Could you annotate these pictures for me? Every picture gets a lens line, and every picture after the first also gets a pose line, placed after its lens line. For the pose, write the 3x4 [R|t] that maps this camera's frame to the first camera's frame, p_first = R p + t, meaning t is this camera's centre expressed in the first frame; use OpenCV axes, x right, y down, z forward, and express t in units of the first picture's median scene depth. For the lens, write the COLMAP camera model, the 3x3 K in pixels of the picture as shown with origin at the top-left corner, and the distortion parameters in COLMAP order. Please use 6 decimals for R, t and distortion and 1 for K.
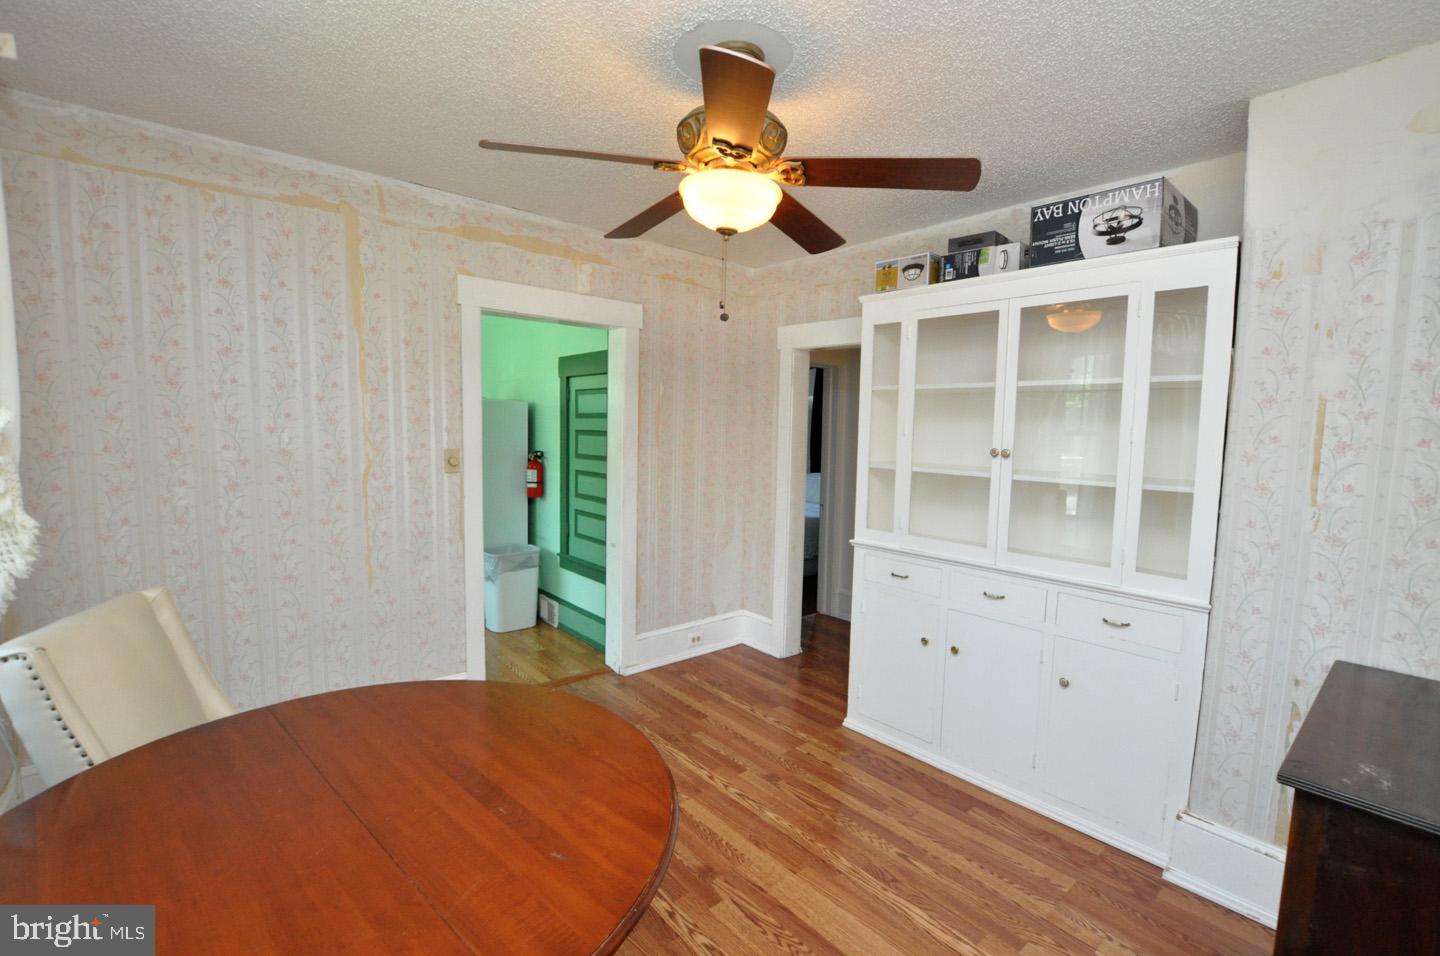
lens RADIAL K [[629.4, 0, 729.0], [0, 629.4, 484.1], [0, 0, 1]] dist [-0.025922, 0.000497]
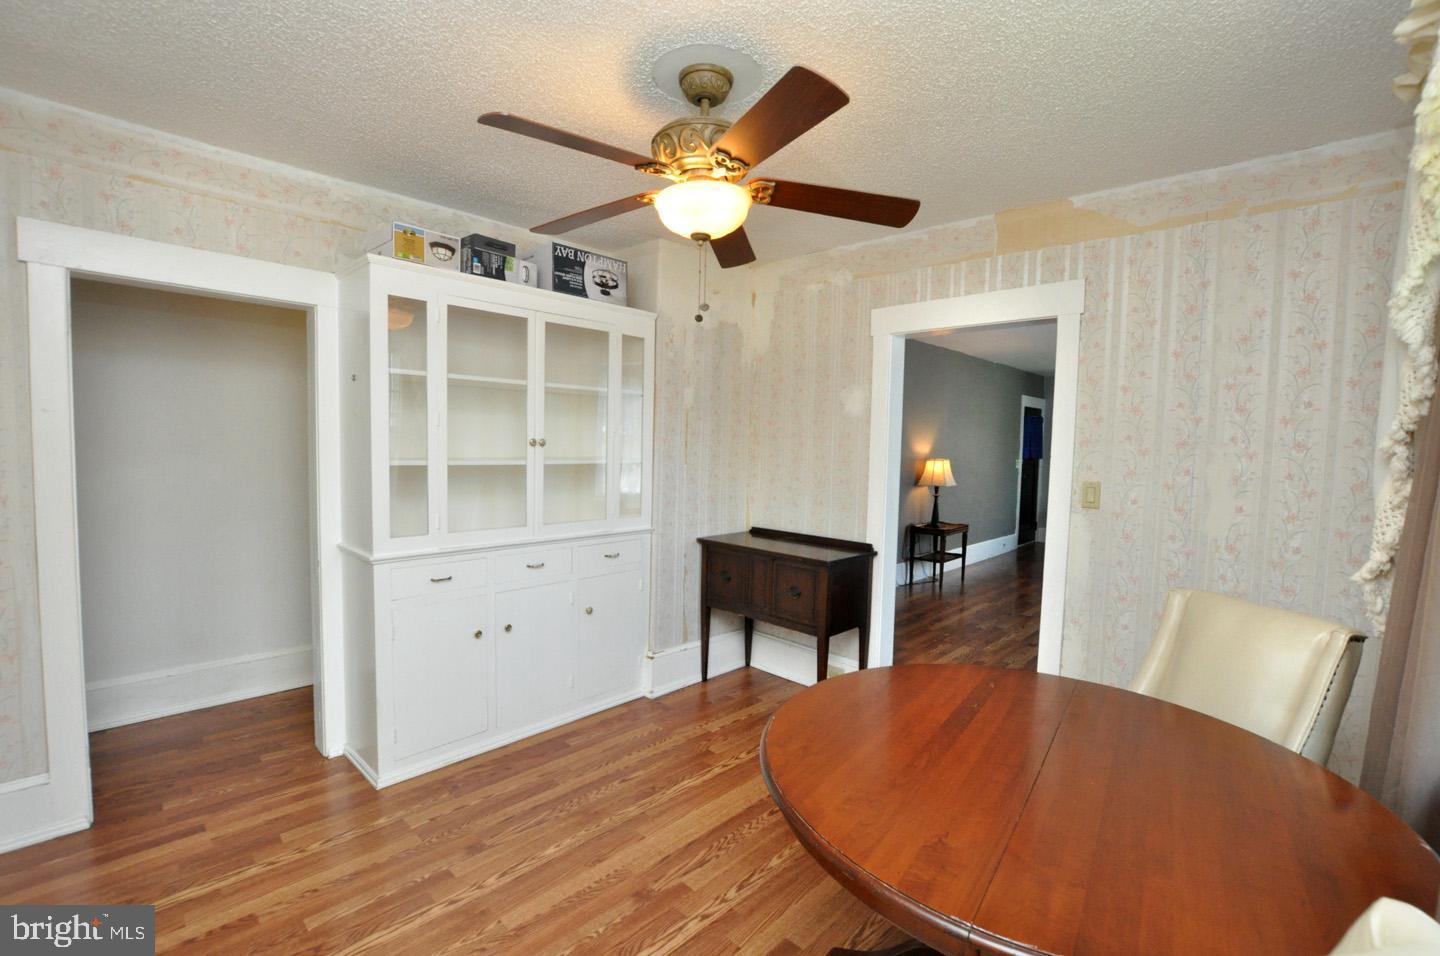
lens RADIAL K [[629.4, 0, 728.9], [0, 629.4, 474.9], [0, 0, 1]] dist [-0.025922, 0.000497]
pose [[-0.086485, -0.085881, 0.992545, -0.772346], [0.058591, 0.994115, 0.091122, -0.075967], [-0.994529, 0.066035, -0.080944, 0.750160]]
